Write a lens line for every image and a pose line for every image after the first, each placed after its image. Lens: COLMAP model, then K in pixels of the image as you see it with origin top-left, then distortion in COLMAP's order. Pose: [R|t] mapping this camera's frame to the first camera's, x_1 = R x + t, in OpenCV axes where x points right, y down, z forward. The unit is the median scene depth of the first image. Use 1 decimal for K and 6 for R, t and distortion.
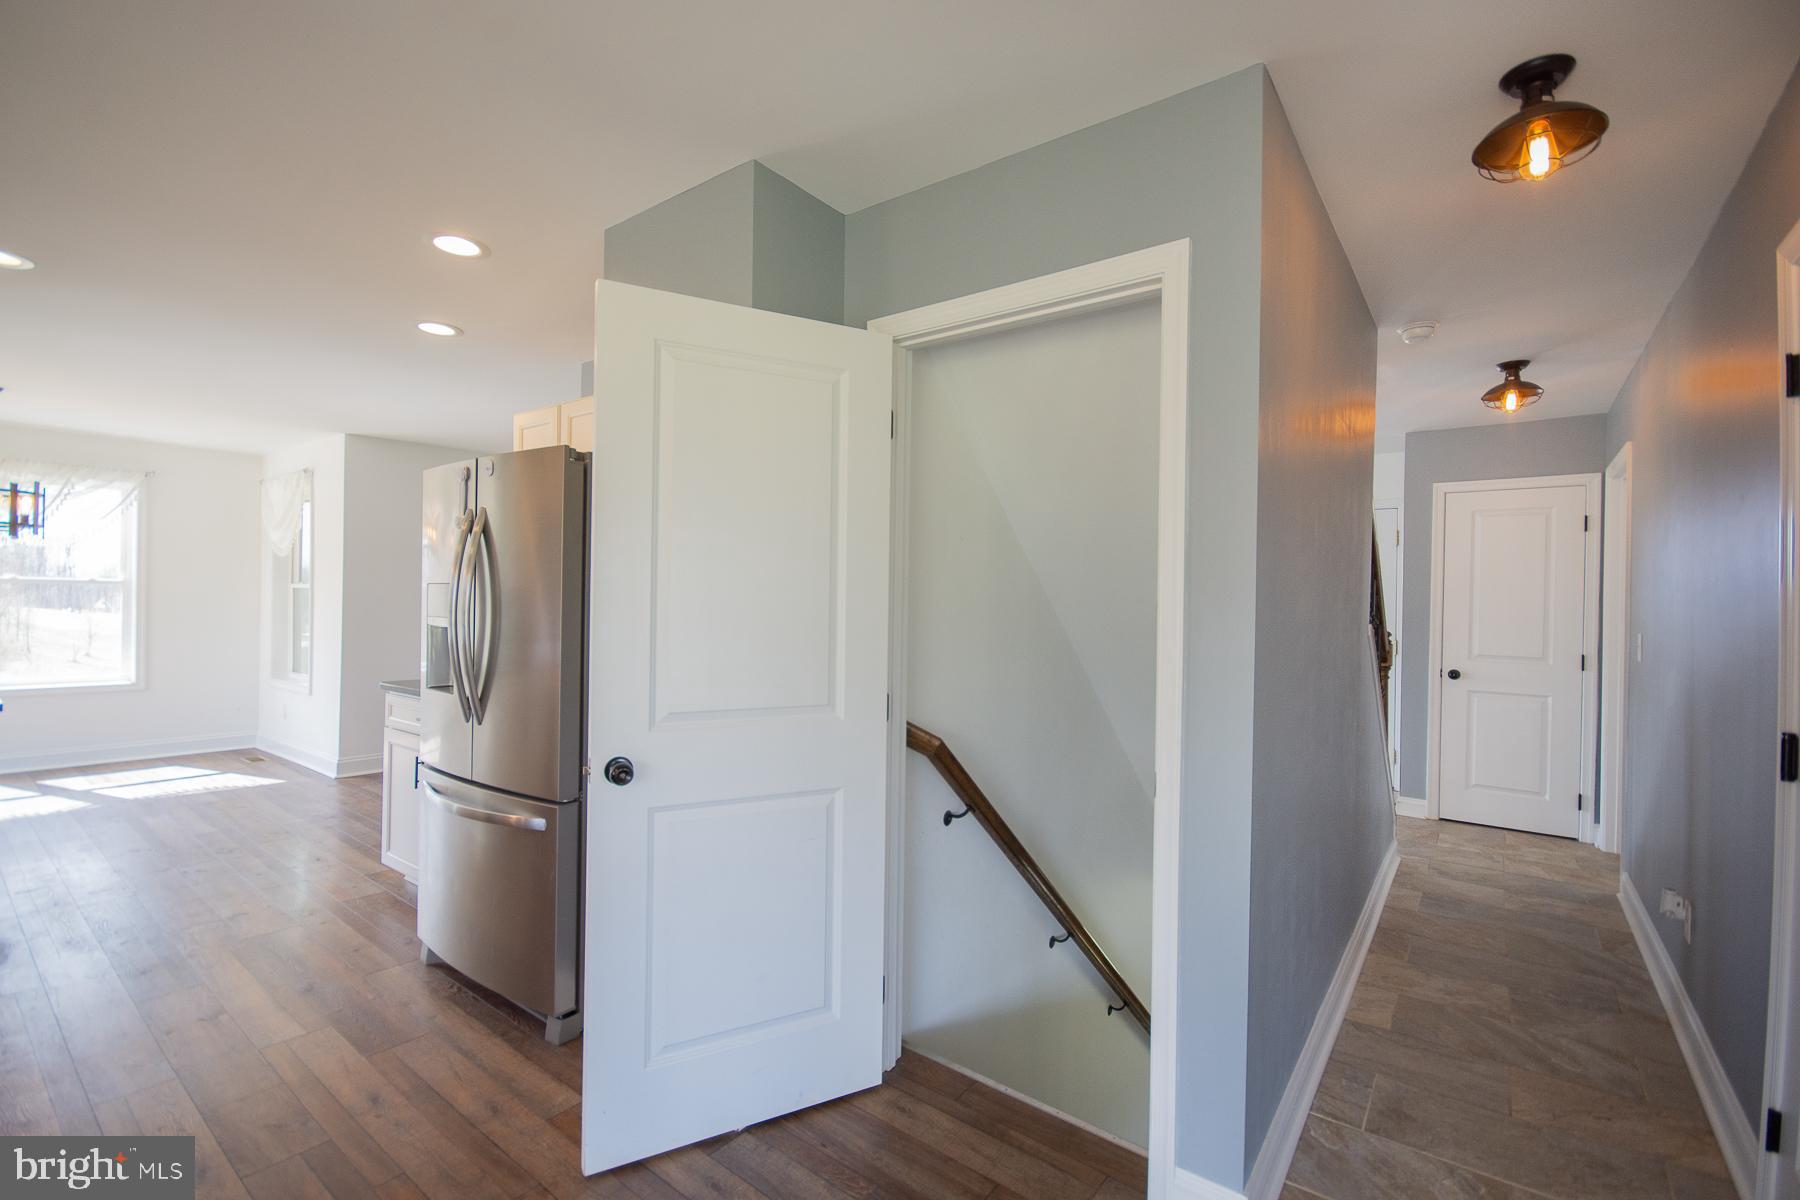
lens RADIAL K [[803.3, 0, 895.3], [0, 803.3, 580.0], [0, 0, 1]] dist [0.001034, -0.000034]
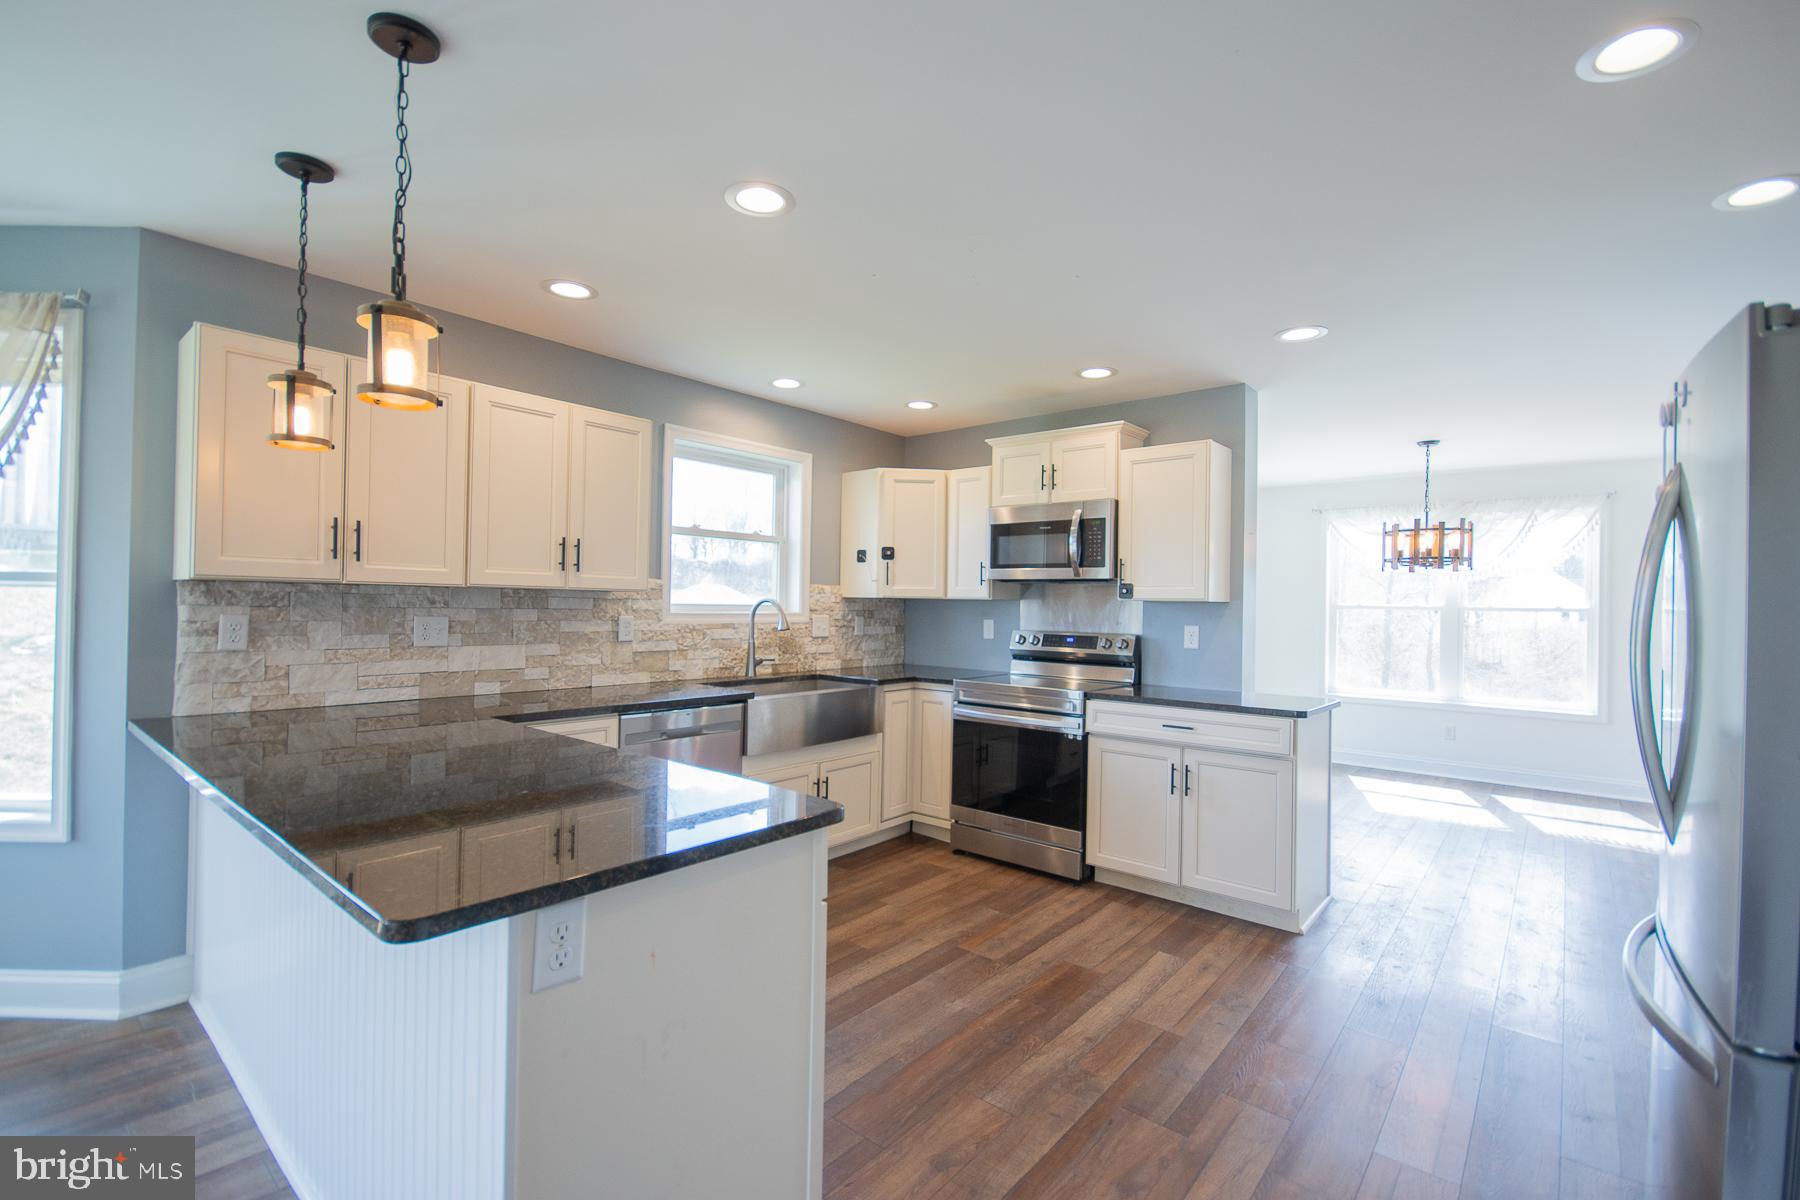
lens RADIAL K [[790.4, 0, 895.7], [0, 790.4, 601.2], [0, 0, 1]] dist [0.001143, -0.000548]
pose [[-0.041450, -0.021305, -0.998913, 0.036214], [0.005863, 0.999750, -0.021567, 0.009796], [0.999123, -0.006751, -0.041315, 0.272197]]
